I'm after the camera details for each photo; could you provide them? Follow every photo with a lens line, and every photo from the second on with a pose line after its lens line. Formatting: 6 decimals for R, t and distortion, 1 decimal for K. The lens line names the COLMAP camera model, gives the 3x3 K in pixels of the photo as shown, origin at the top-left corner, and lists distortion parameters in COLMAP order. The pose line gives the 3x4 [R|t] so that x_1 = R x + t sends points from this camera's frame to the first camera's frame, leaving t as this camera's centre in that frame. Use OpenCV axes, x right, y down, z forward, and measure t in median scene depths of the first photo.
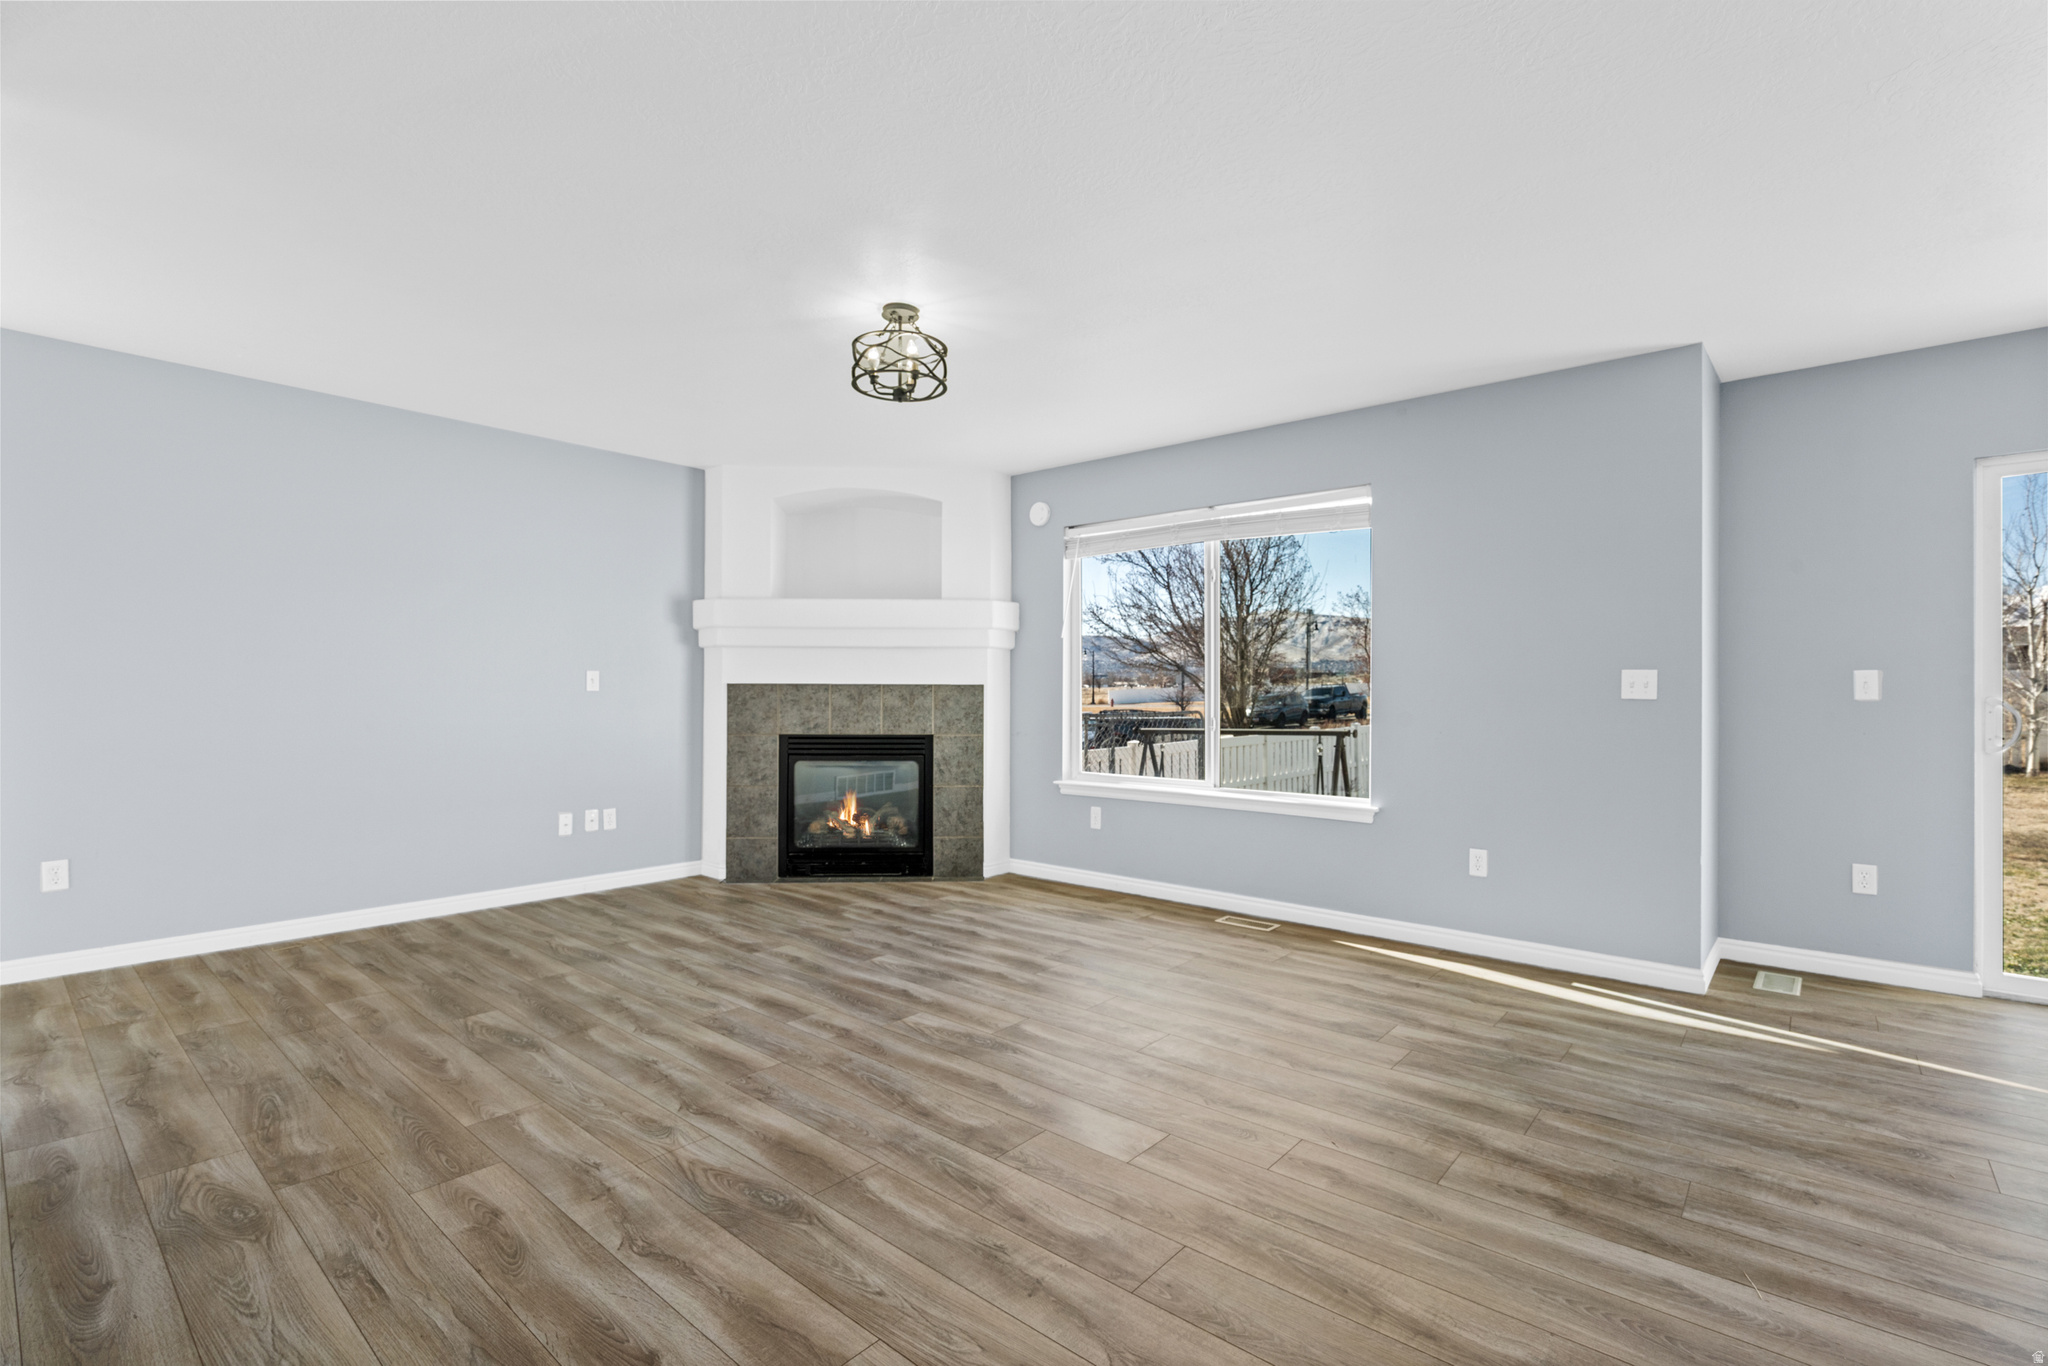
lens RADIAL K [[920.0, 0, 1027.7], [0, 920.0, 689.7], [0, 0, 1]] dist [-0.001953, -0.000086]
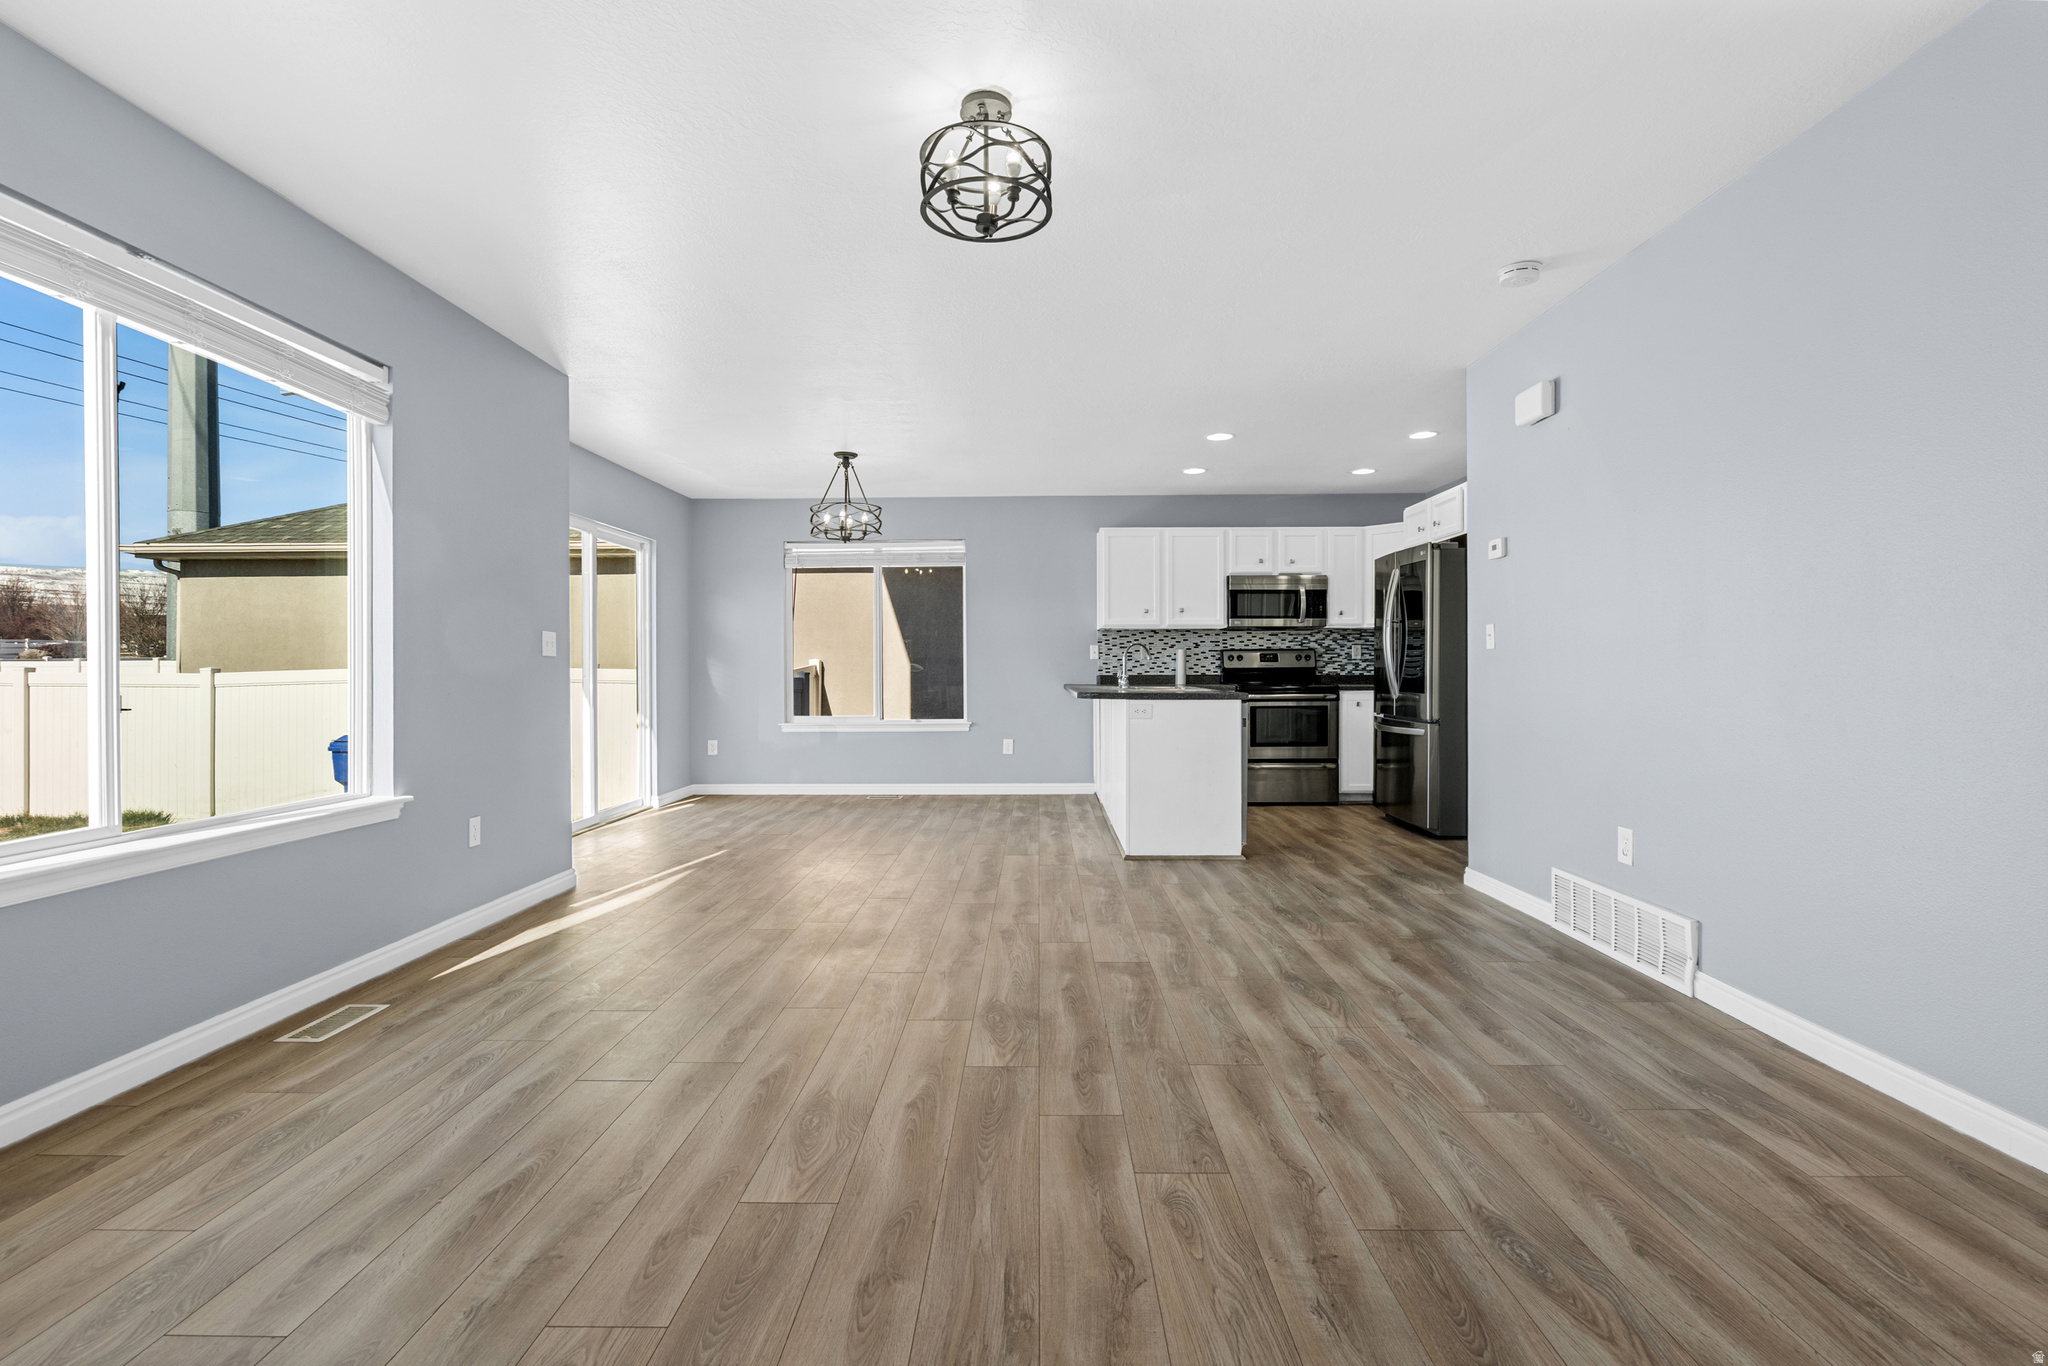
lens RADIAL K [[945.4, 0, 1023.5], [0, 945.4, 671.5], [0, 0, 1]] dist [-0.002503, 0.000022]
pose [[-0.640722, -0.001912, 0.767771, -0.652469], [-0.000993, 0.999998, 0.001662, 0.027053], [-0.767773, 0.000302, -0.640722, 1.300765]]
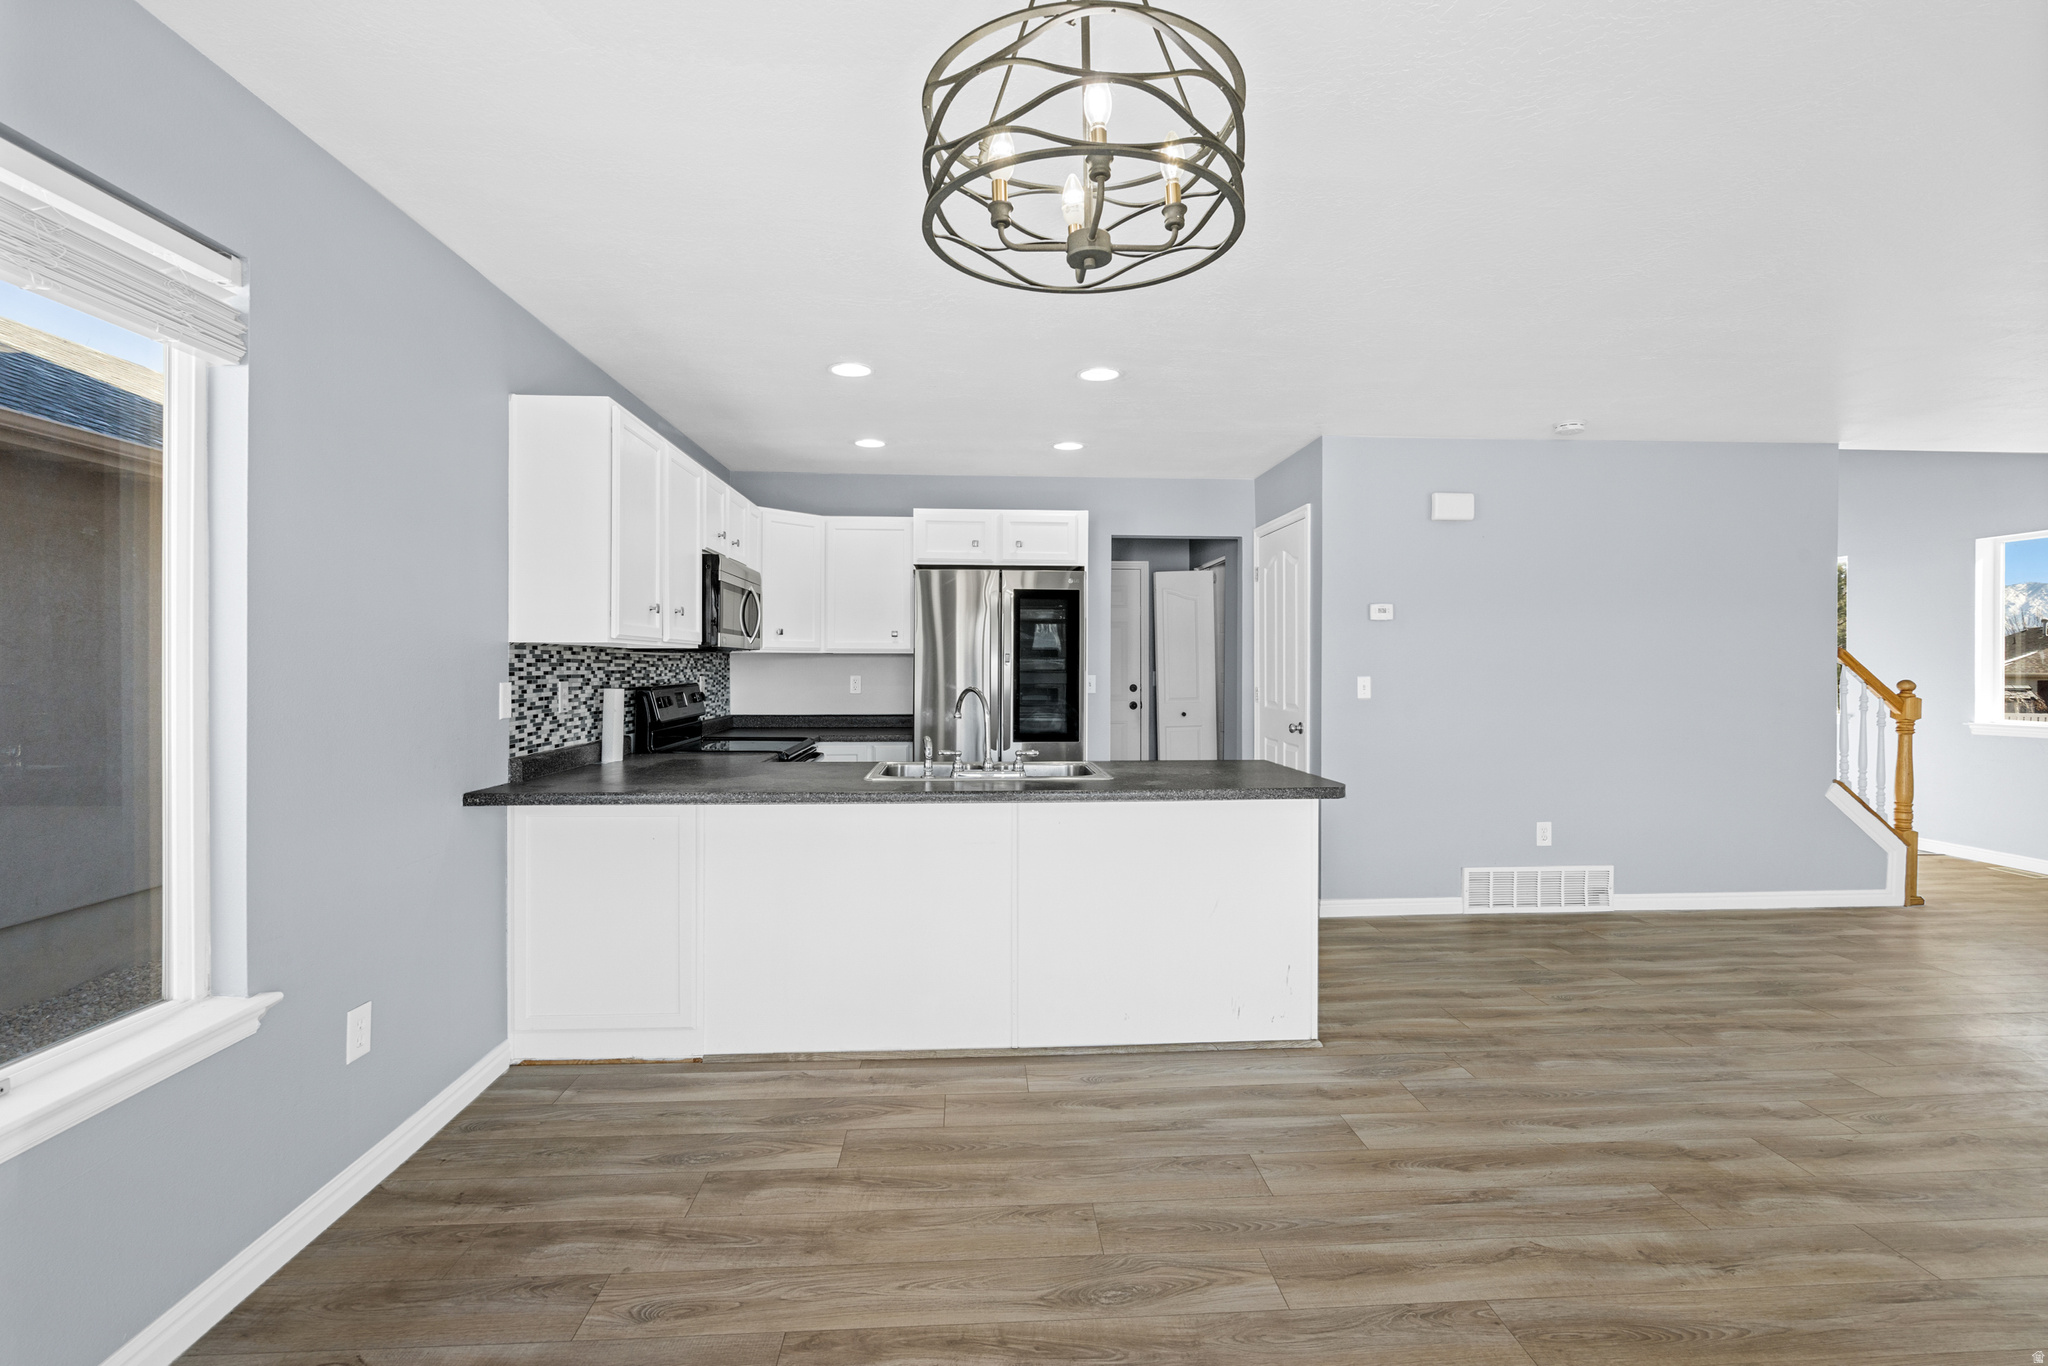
lens RADIAL K [[920.4, 0, 1036.9], [0, 920.4, 665.6], [0, 0, 1]] dist [-0.008021, 0.000854]
pose [[-0.715801, -0.004258, -0.698291, 1.137094], [-0.001321, 0.999988, -0.004744, -0.040702], [0.698303, -0.002473, -0.715798, 0.704934]]
